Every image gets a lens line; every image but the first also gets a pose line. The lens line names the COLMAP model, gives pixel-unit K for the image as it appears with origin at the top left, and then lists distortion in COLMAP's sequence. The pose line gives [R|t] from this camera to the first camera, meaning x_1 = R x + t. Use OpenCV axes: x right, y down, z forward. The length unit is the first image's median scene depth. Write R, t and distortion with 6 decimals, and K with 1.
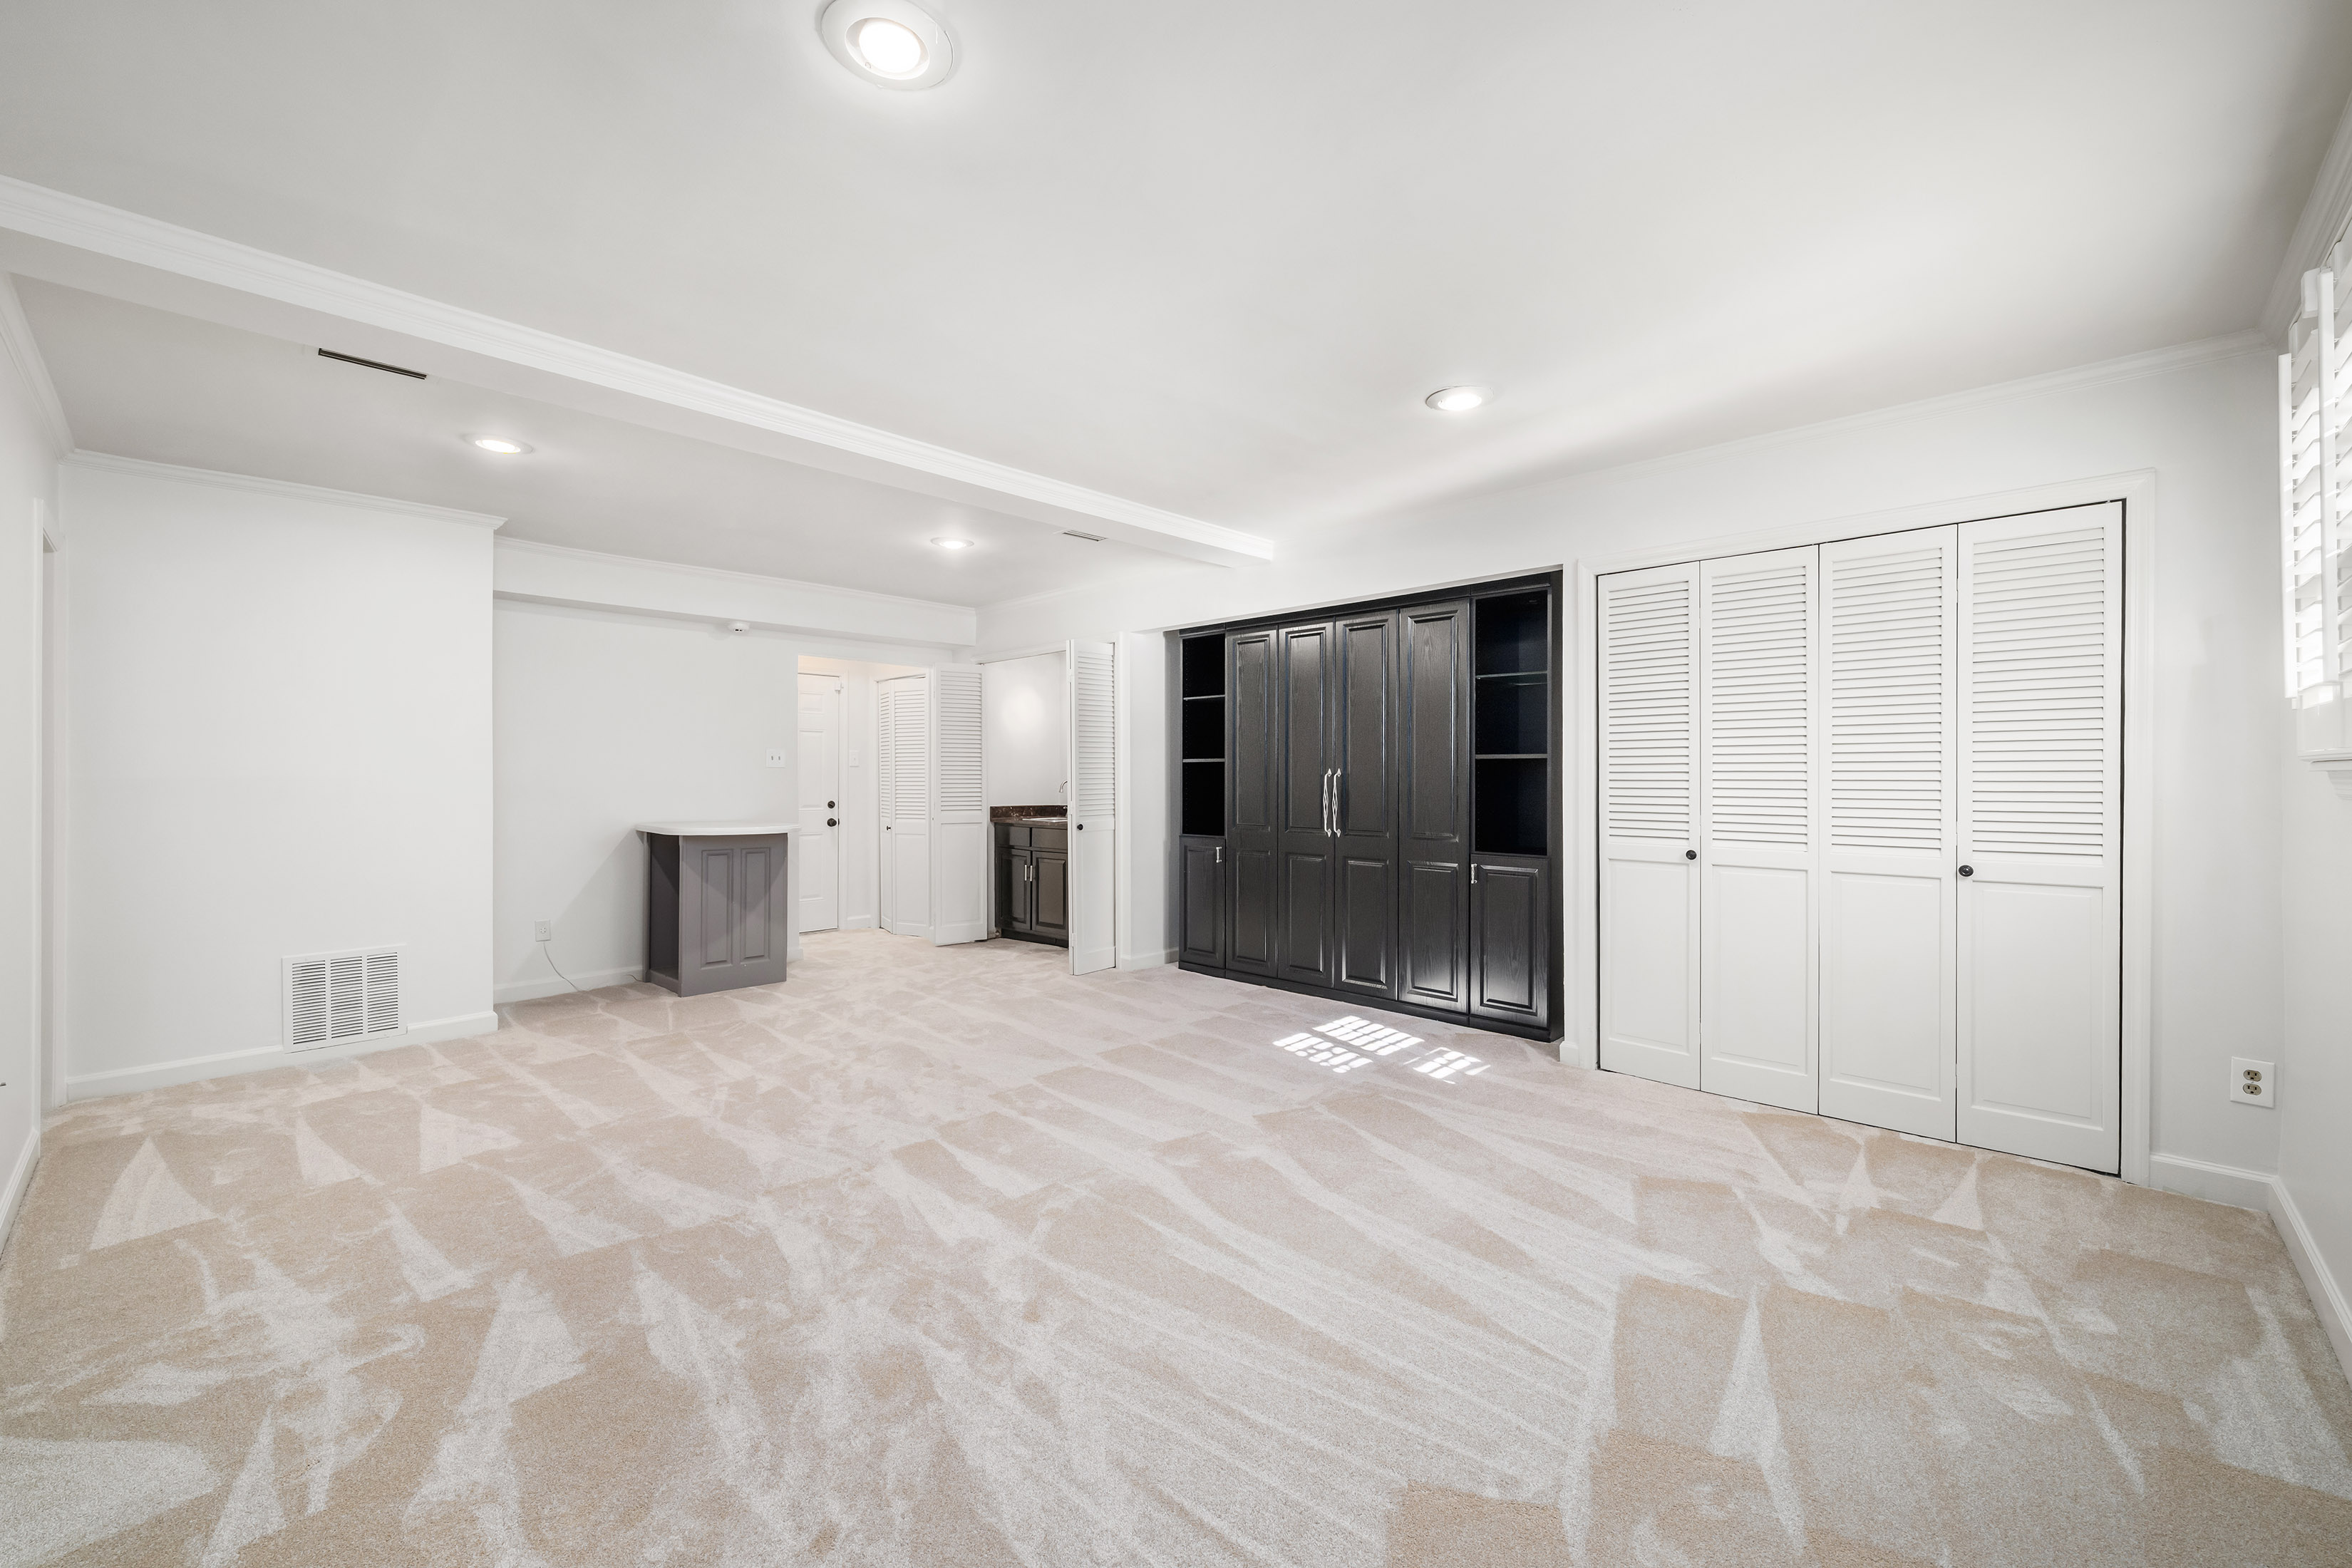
lens RADIAL K [[934.2, 0, 1214.8], [0, 934.2, 777.4], [0, 0, 1]] dist [-0.006329, 0.000957]
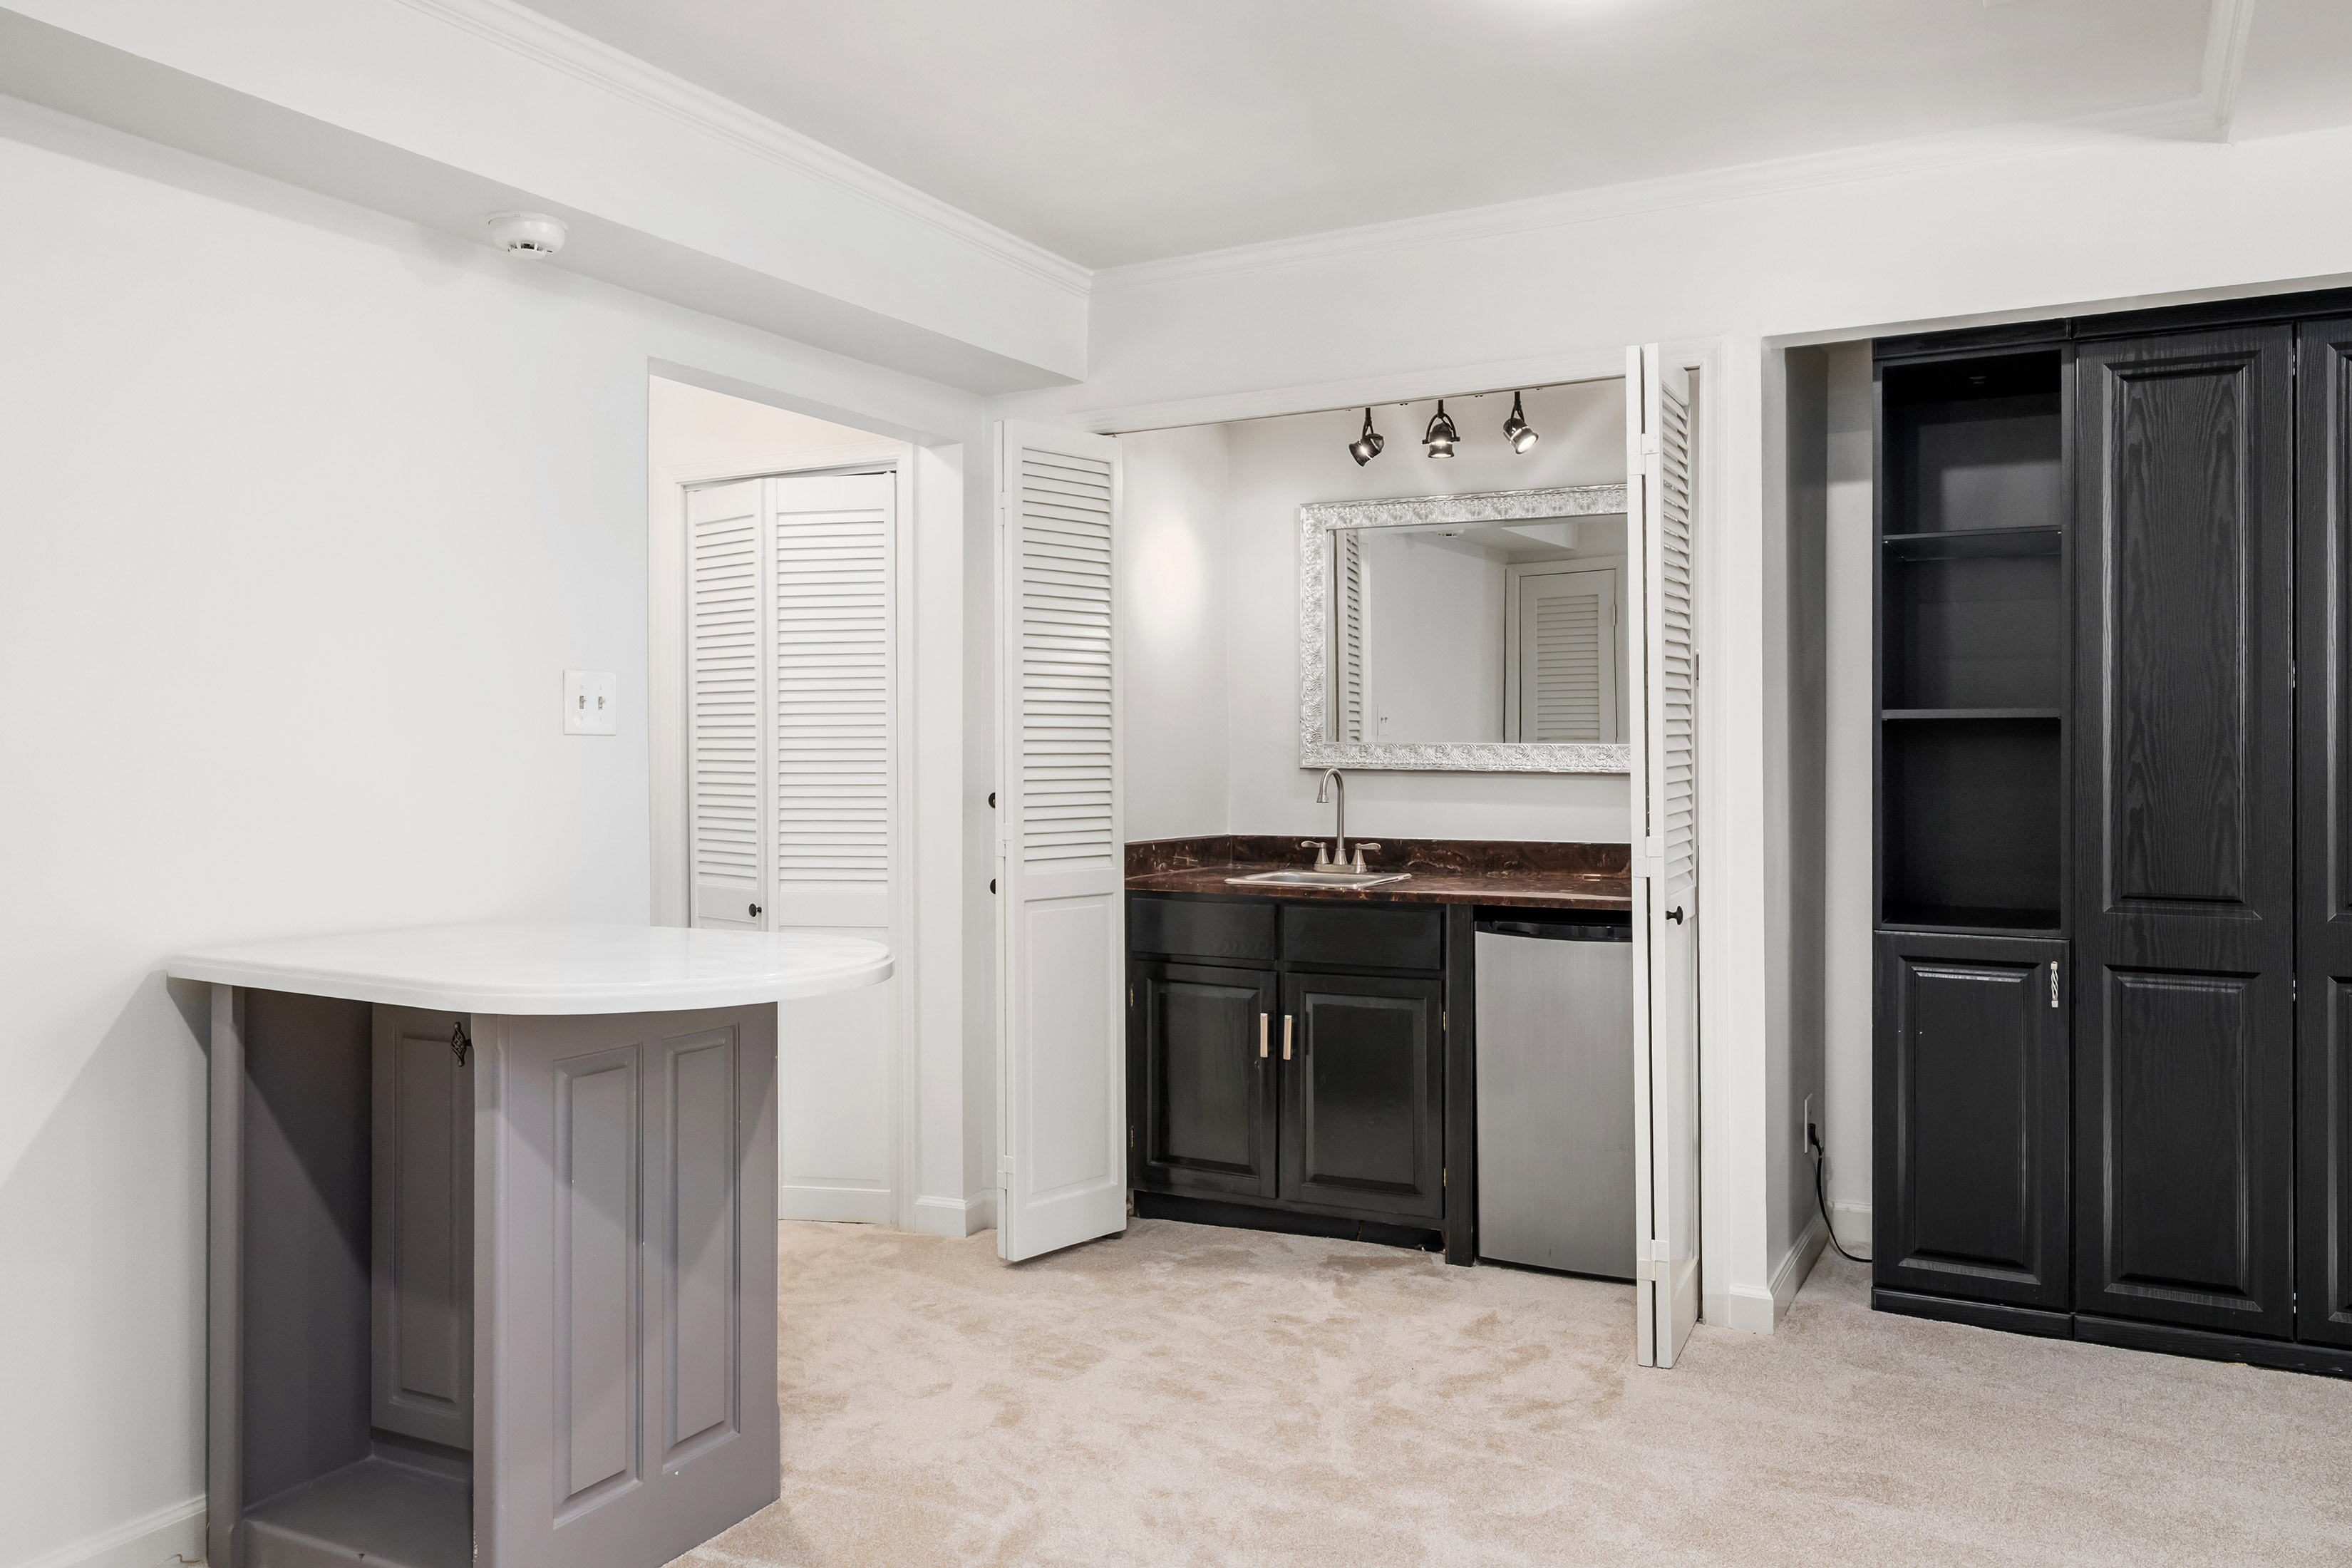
lens RADIAL K [[1715.1, 0, 1220.7], [0, 1715.1, 736.6], [0, 0, 1]] dist [-0.001090, 0.001128]
pose [[0.967137, -0.001126, 0.254252, -0.373279], [0.003244, 0.999963, -0.007913, -0.003899], [-0.254234, 0.008478, 0.967105, 0.376931]]
